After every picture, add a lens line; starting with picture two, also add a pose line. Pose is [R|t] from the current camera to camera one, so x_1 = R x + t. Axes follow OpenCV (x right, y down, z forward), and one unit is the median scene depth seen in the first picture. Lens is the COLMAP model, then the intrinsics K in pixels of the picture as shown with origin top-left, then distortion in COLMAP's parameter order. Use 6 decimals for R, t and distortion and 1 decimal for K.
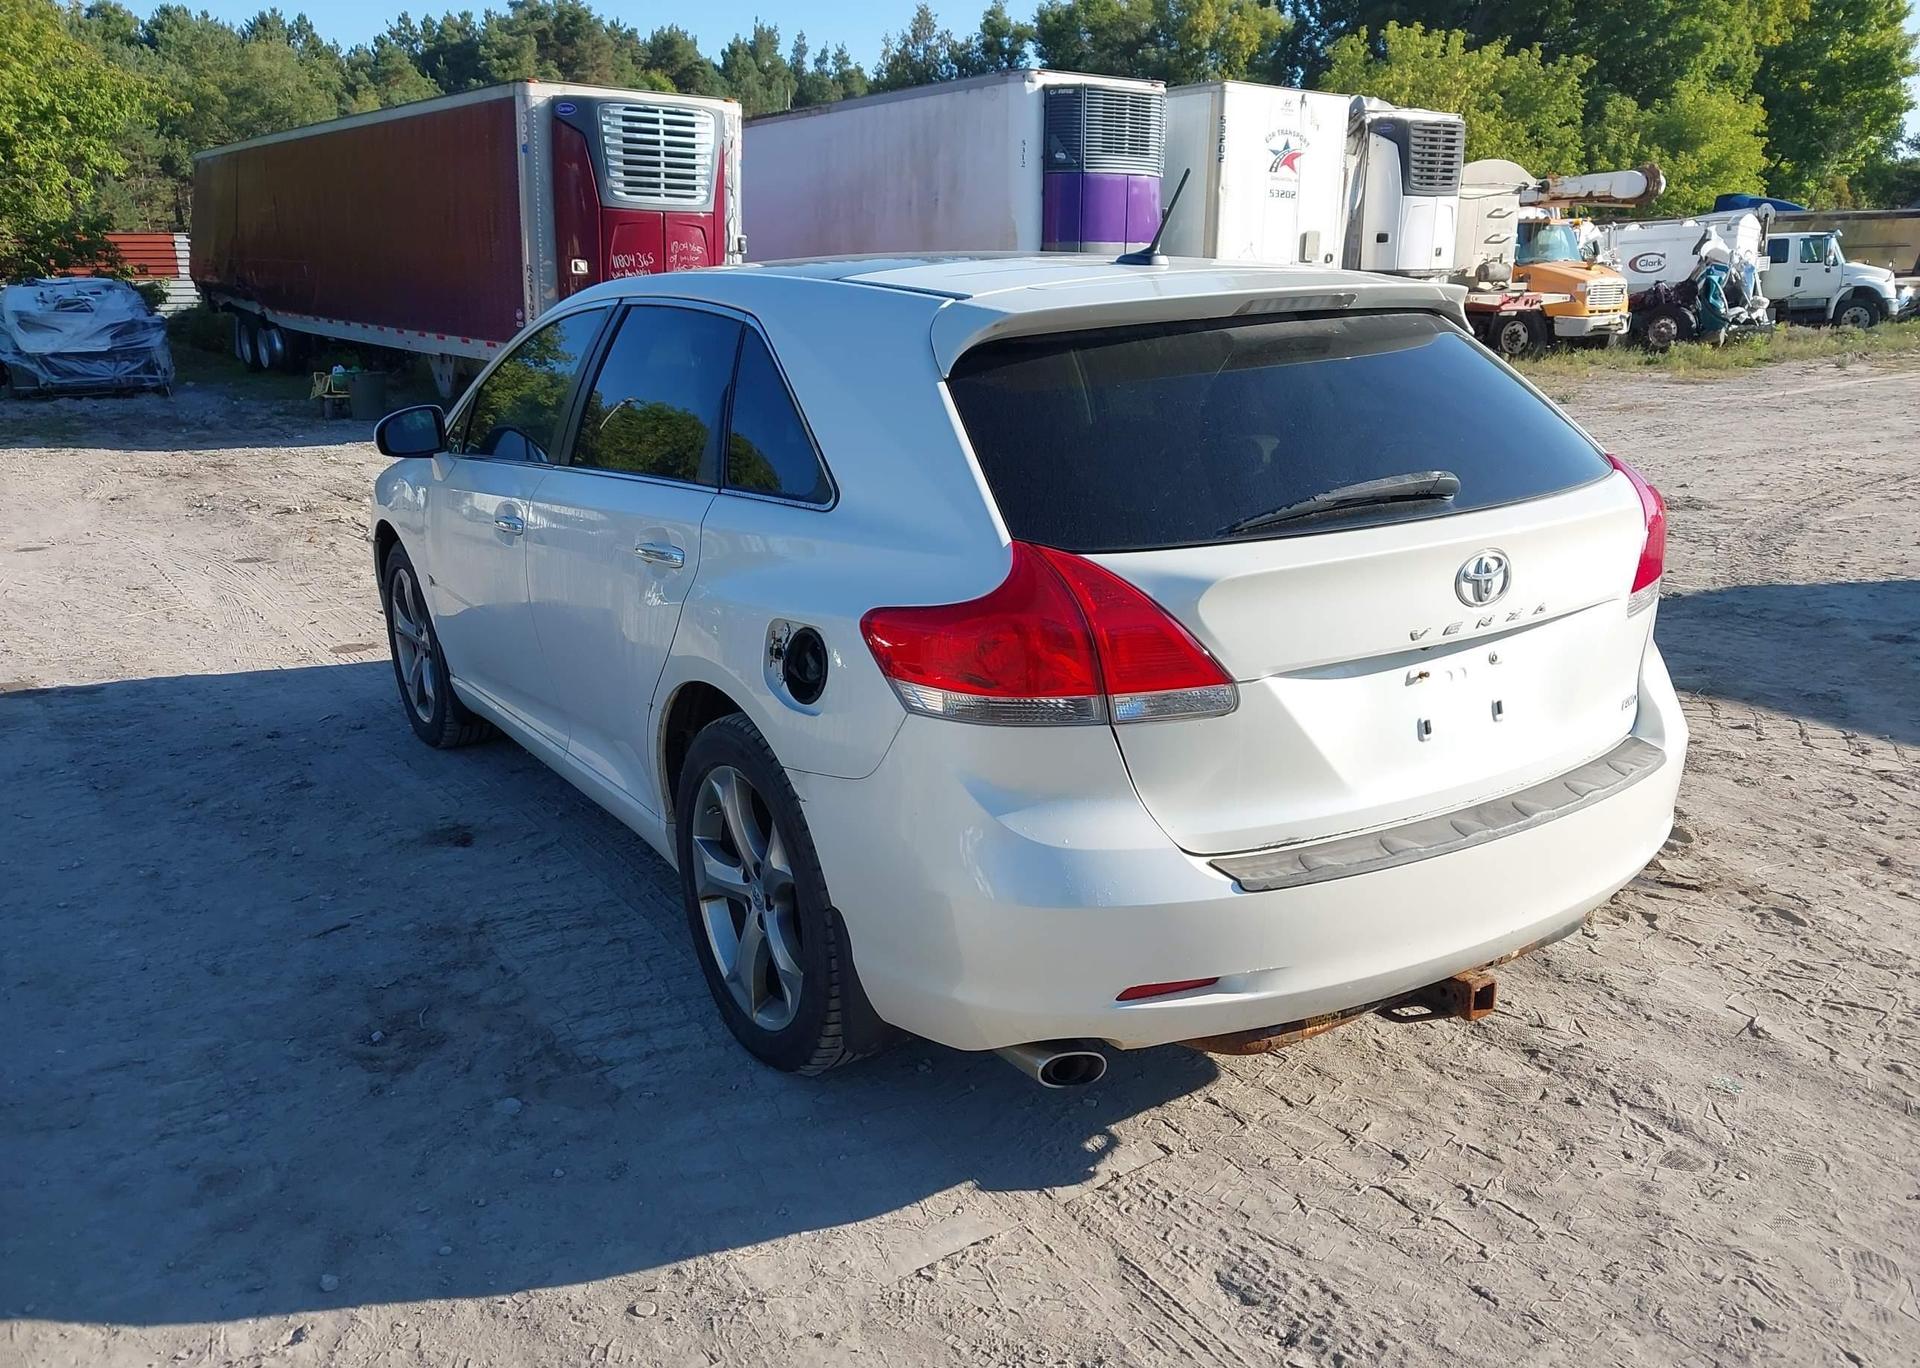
lens RADIAL K [[1525.3, 0, 927.5], [0, 1525.3, 689.2], [0, 0, 1]] dist [0.008429, -0.002507]
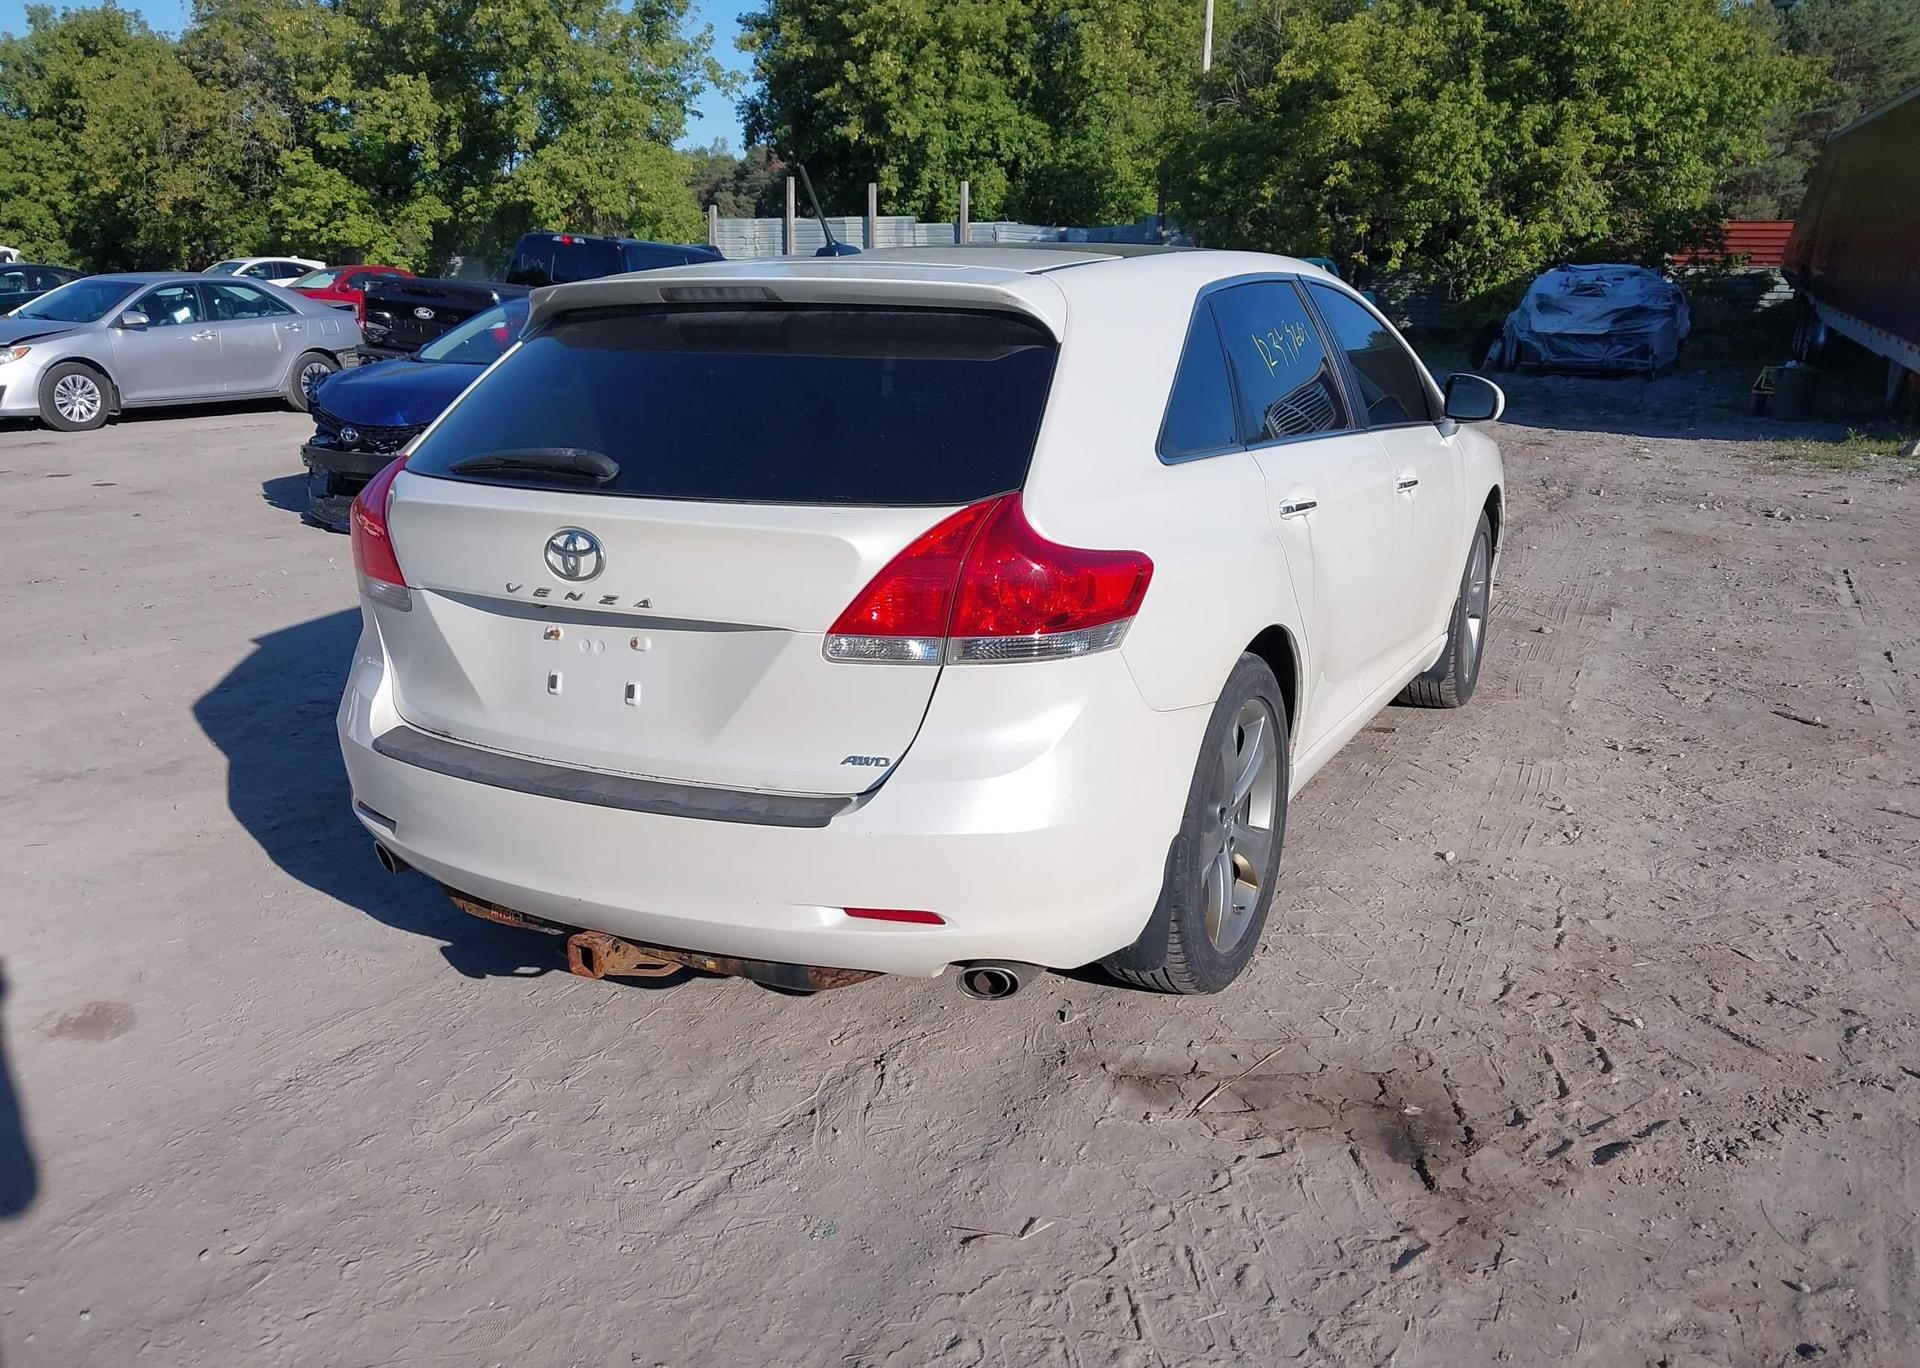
lens RADIAL K [[1525.3, 0, 940.5], [0, 1525.3, 686.0], [0, 0, 1]] dist [0.008429, -0.002507]
pose [[0.507756, 0.245140, -0.825887, 0.162893], [-0.240635, 0.960861, 0.137261, -0.022385], [0.827211, 0.129043, 0.546873, 0.075663]]
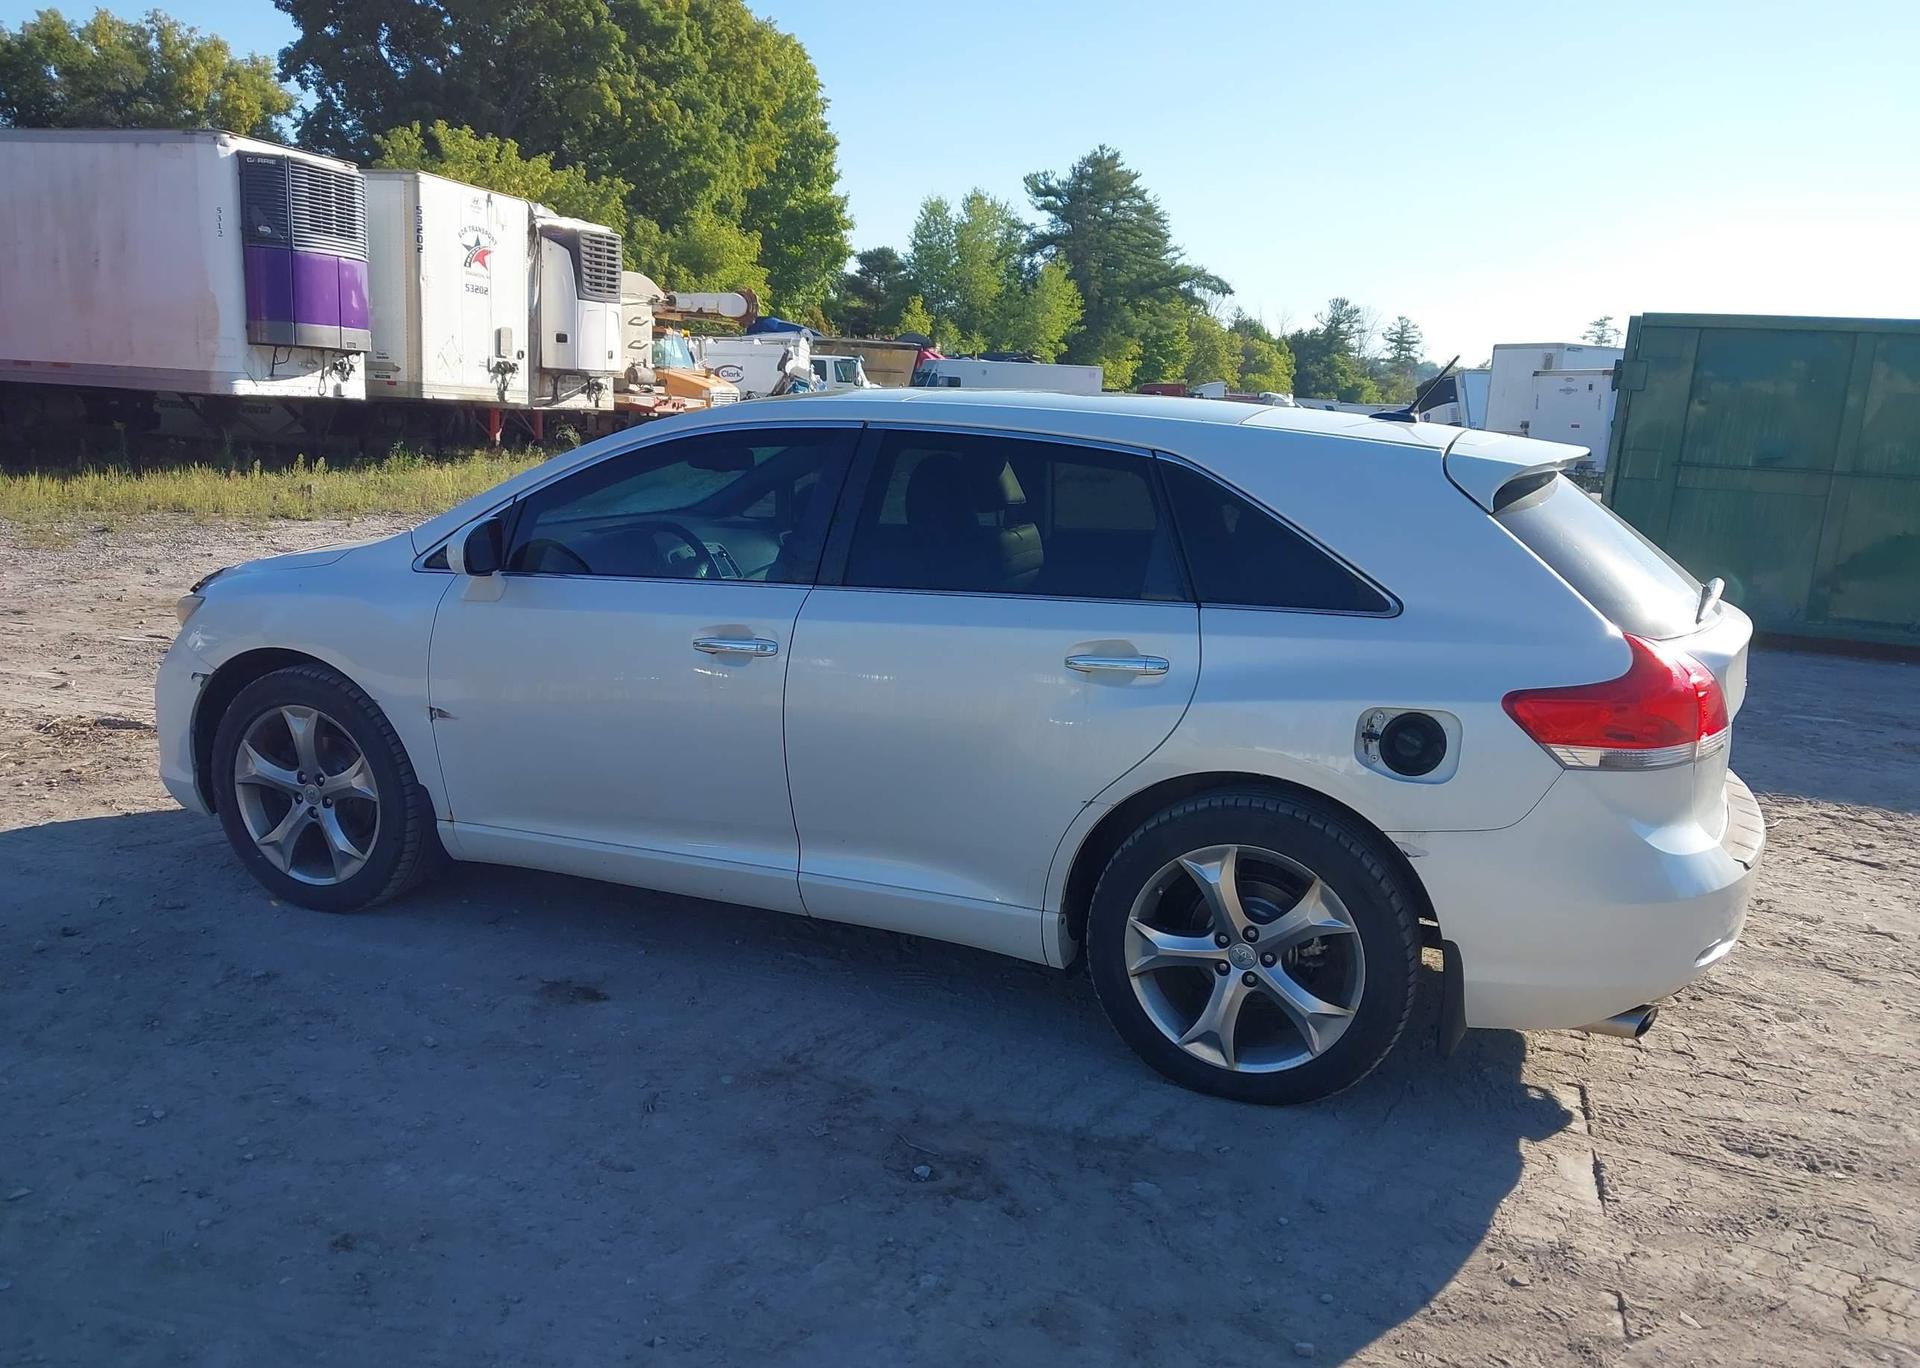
lens RADIAL K [[1525.3, 0, 945.8], [0, 1525.3, 695.0], [0, 0, 1]] dist [0.008429, -0.002507]
pose [[0.809997, -0.065945, 0.582714, -0.136419], [0.096340, 0.995120, -0.021301, -0.008080], [-0.578466, 0.073393, 0.812398, 0.027345]]
